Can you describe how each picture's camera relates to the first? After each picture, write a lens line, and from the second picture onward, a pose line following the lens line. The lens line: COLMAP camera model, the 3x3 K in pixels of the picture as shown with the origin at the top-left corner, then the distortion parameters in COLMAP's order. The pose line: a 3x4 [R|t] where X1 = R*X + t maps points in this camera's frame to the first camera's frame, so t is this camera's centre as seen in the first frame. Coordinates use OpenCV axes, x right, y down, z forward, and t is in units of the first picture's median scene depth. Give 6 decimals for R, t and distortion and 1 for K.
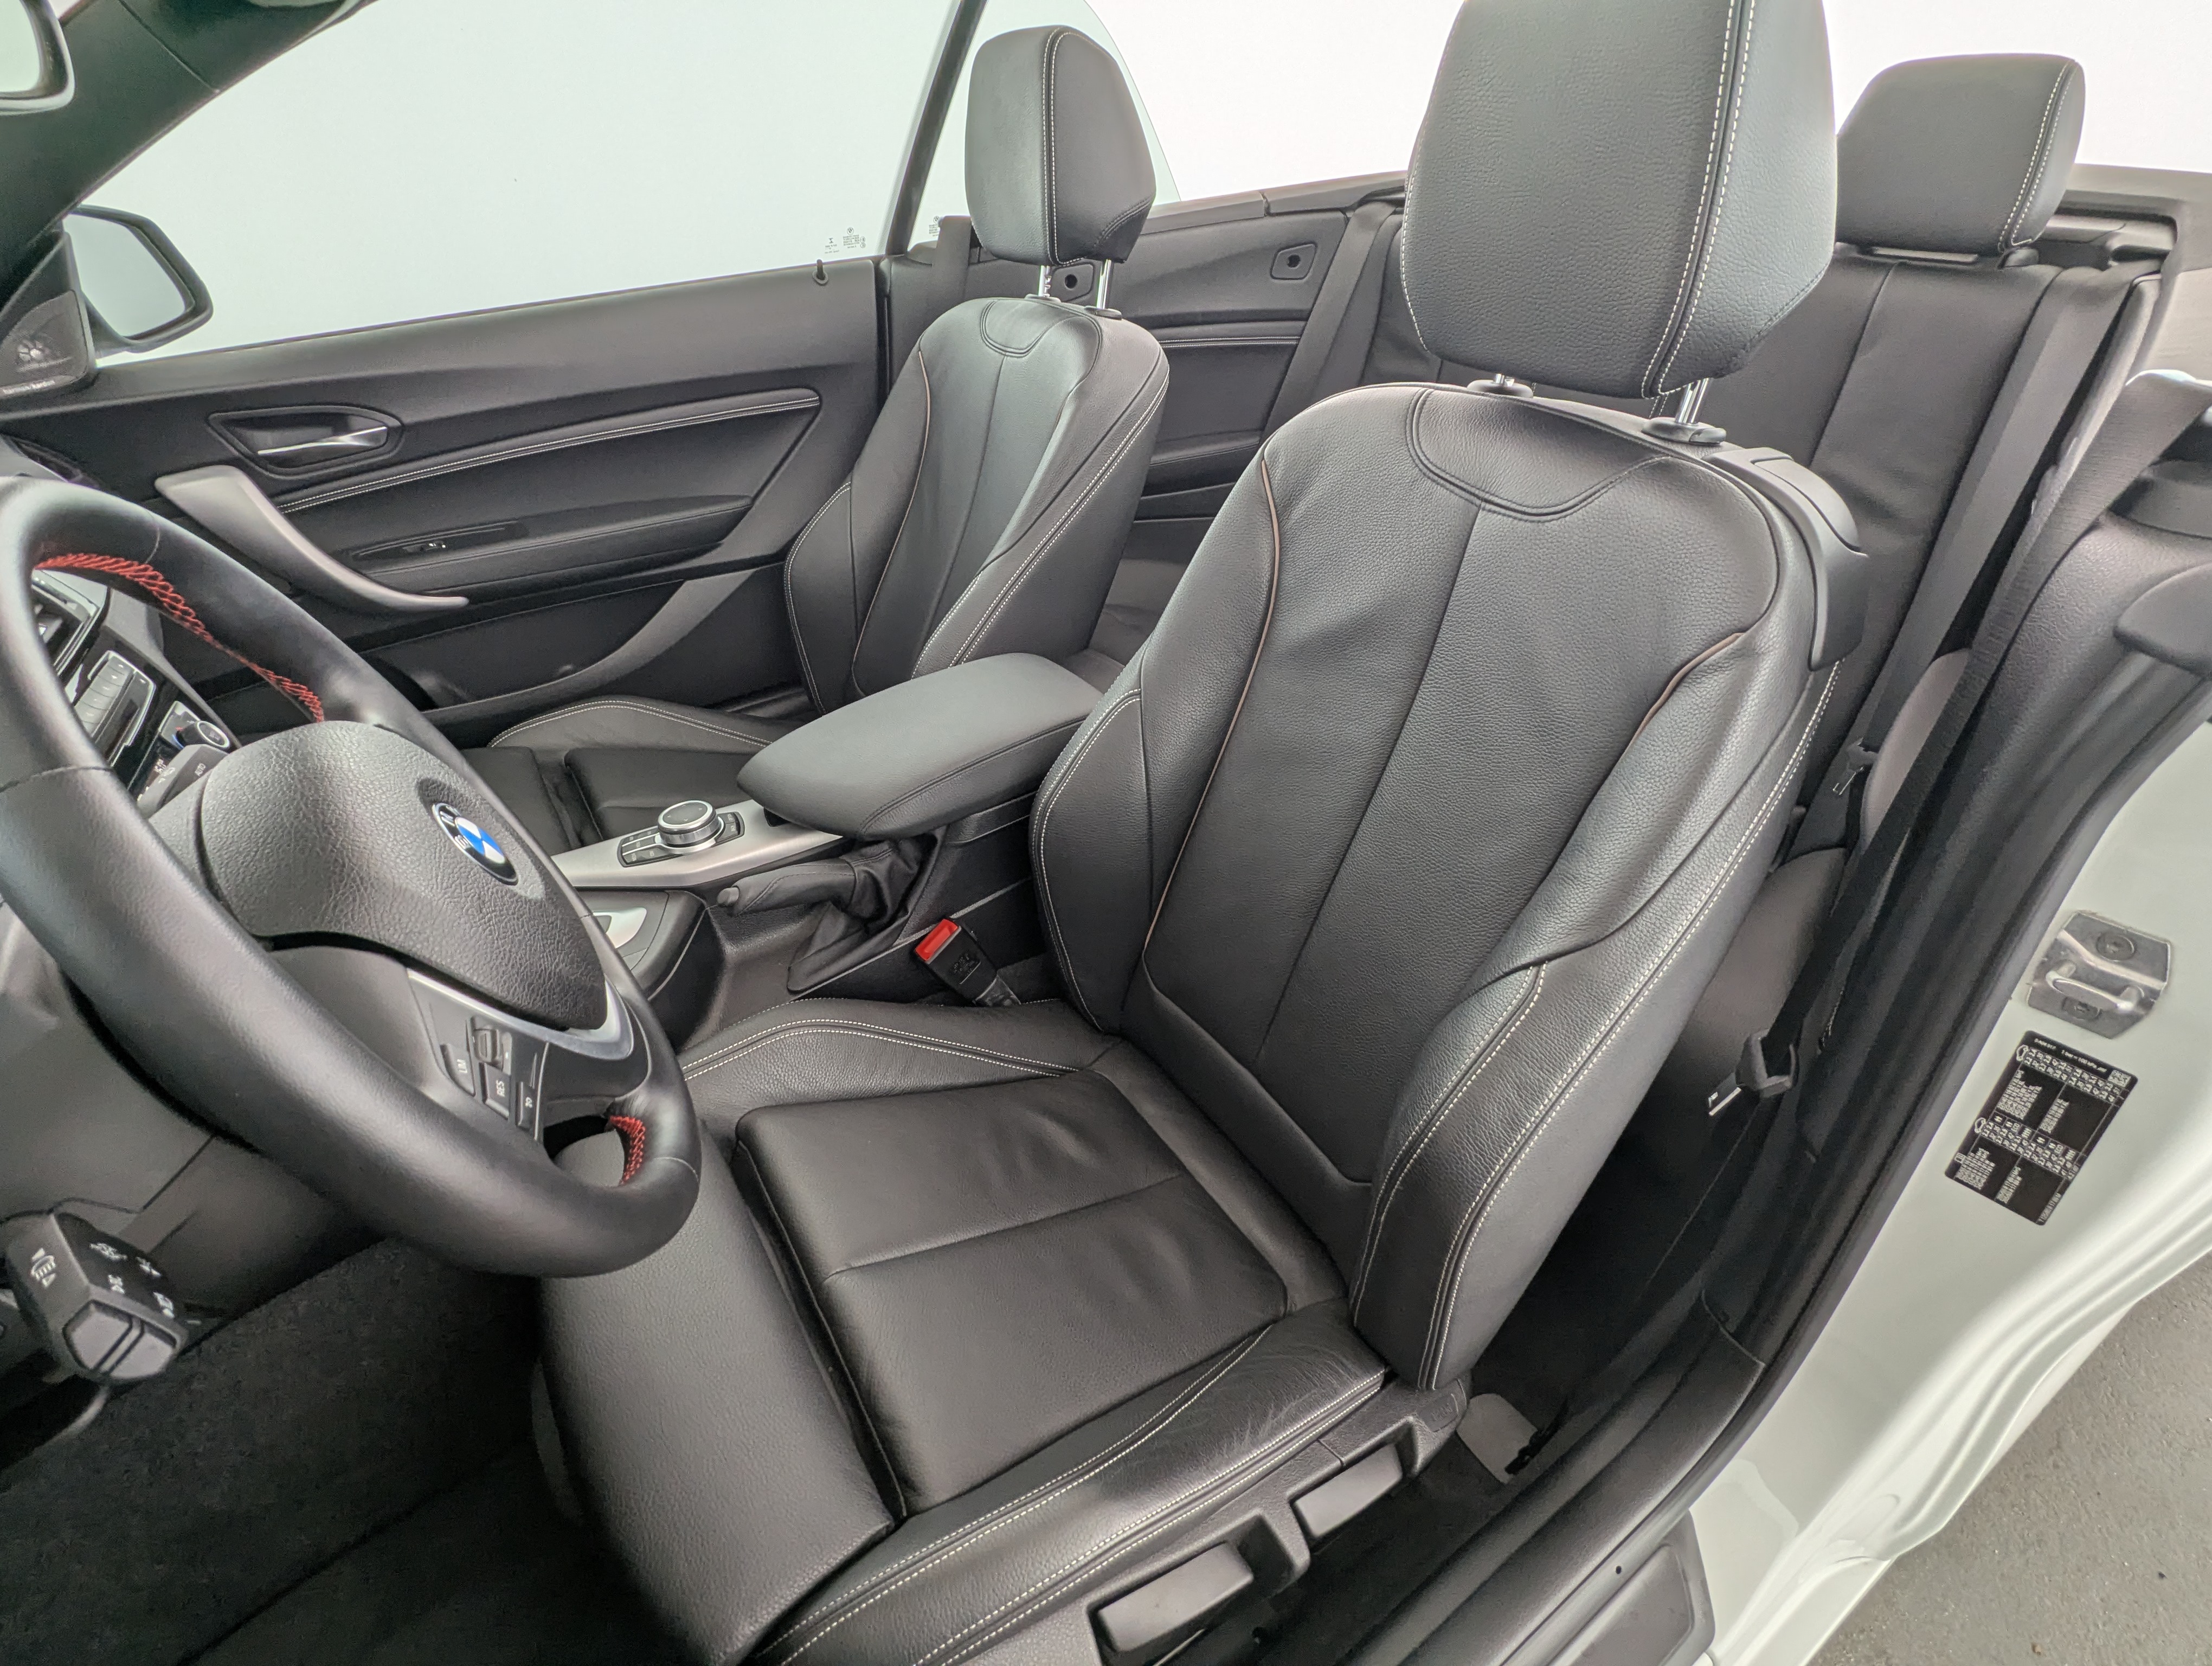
lens RADIAL K [[1055.2, 0, 1106.0], [0, 1055.2, 833.0], [0, 0, 1]] dist [0.000328, -0.000457]
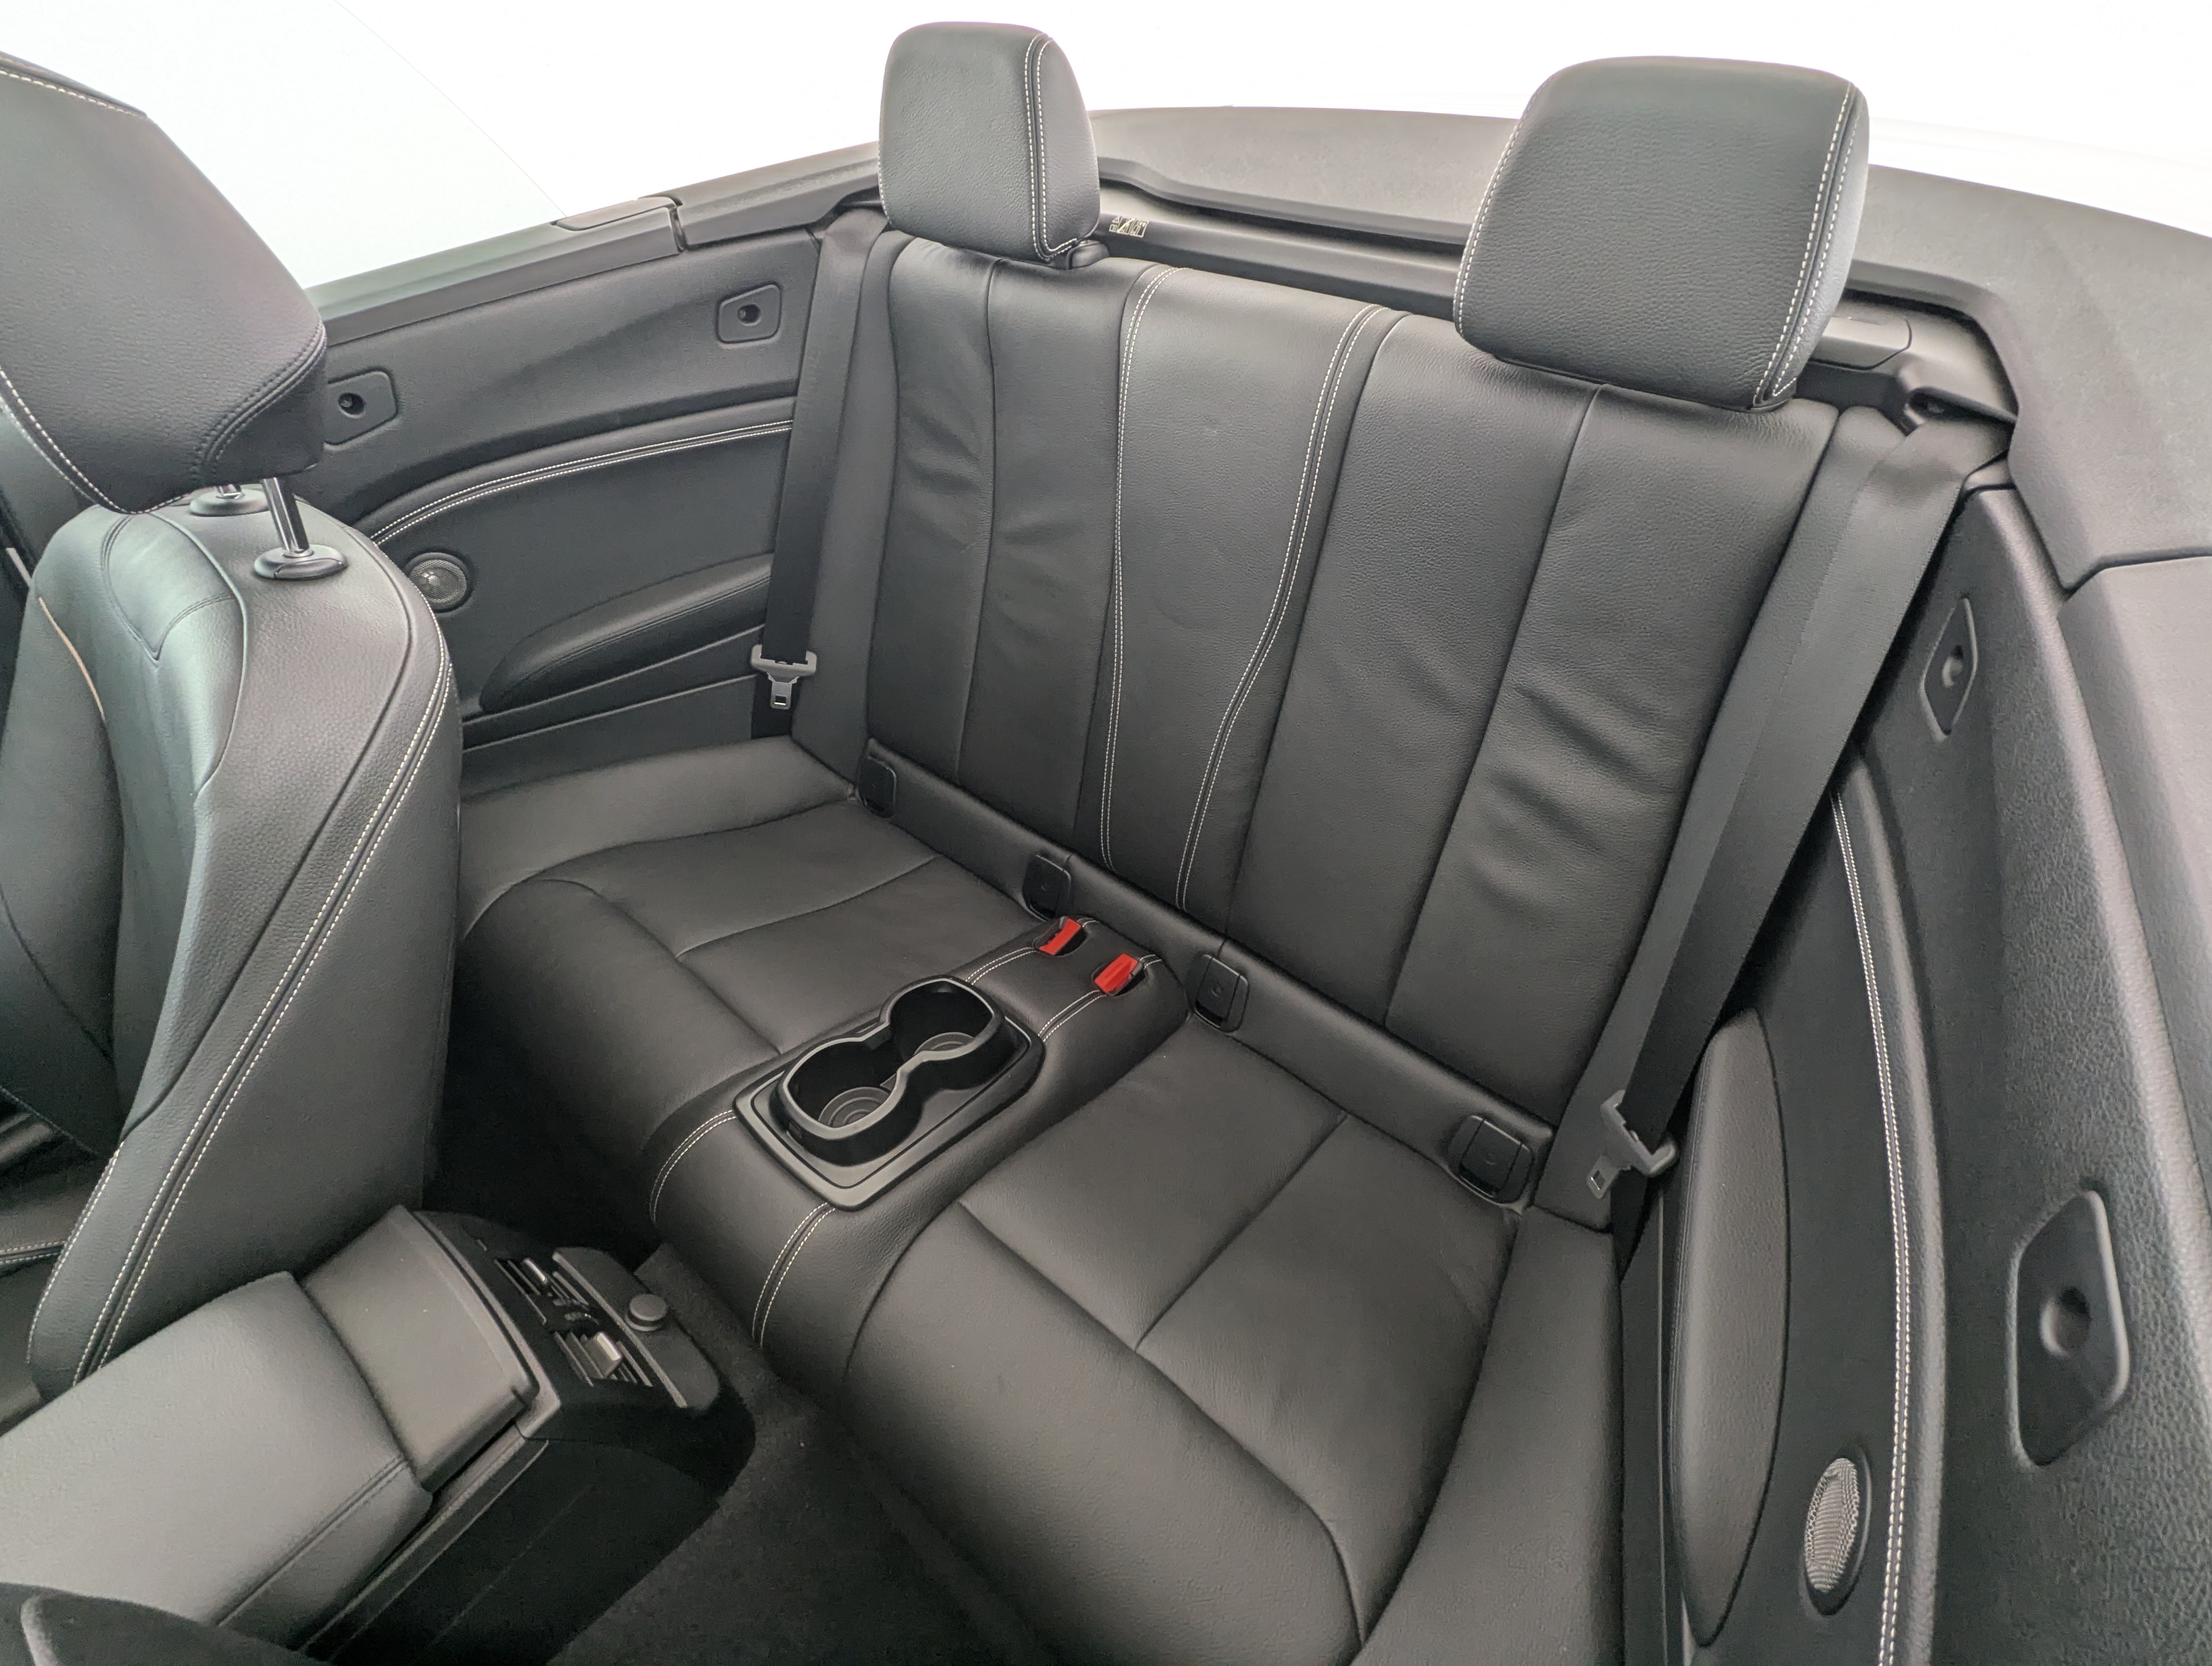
lens RADIAL K [[1043.2, 0, 1099.1], [0, 1043.2, 835.6], [0, 0, 1]] dist [0.000171, -0.000468]
pose [[0.959297, -0.191886, 0.207194, 0.279366], [0.166264, 0.976817, 0.134853, -0.408115], [-0.228267, -0.094915, 0.968961, 0.432116]]
